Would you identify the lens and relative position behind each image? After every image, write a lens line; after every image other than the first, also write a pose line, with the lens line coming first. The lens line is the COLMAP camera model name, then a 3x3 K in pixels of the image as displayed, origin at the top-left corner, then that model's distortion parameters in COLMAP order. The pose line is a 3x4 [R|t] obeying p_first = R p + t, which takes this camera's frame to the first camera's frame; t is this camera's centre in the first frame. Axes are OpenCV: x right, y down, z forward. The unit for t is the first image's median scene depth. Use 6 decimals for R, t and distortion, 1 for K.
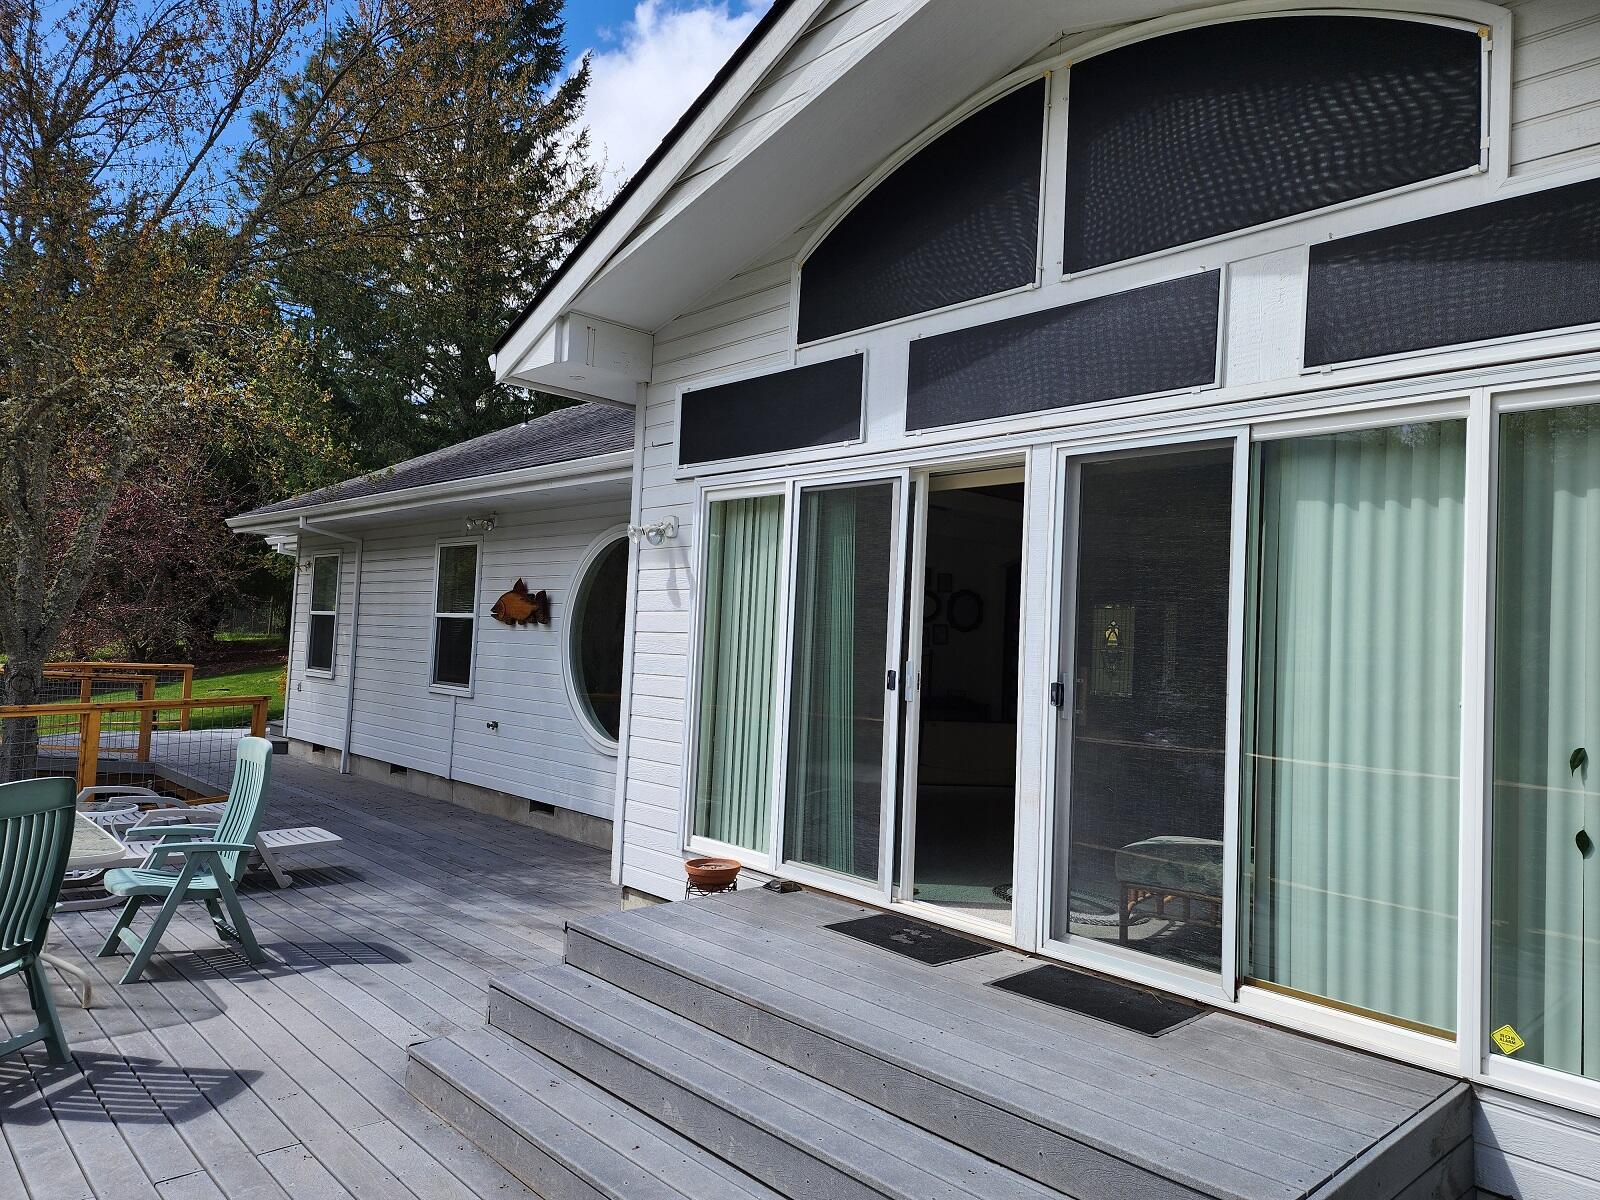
lens RADIAL K [[1065.2, 0, 800.0], [0, 1065.2, 600.0], [0, 0, 1]] dist [0.034827, 0.000057]
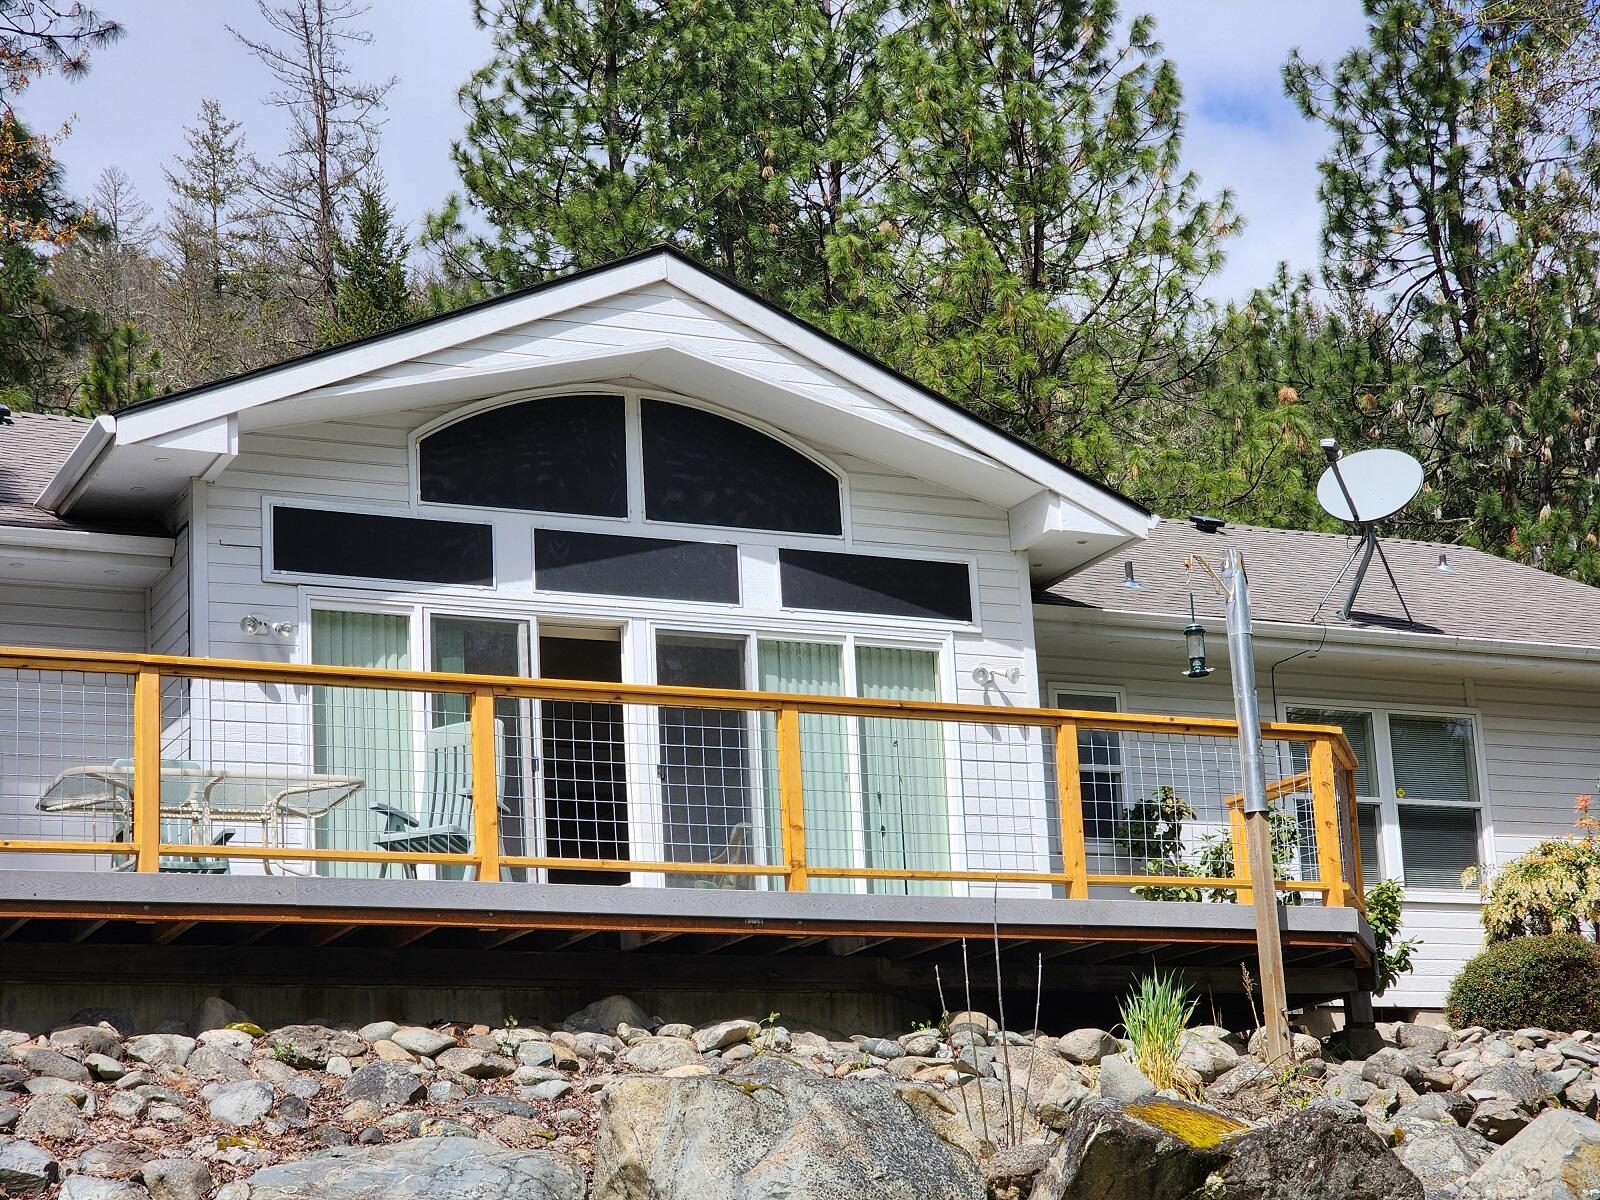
lens RADIAL K [[3079.1, 0, 800.0], [0, 3079.1, 600.0], [0, 0, 1]] dist [-0.164946, 1.329070]
pose [[0.310420, 0.178504, 0.933689, -3.605122], [0.015850, 0.981103, -0.192838, 0.648093], [-0.950467, 0.074659, 0.301725, -0.561226]]
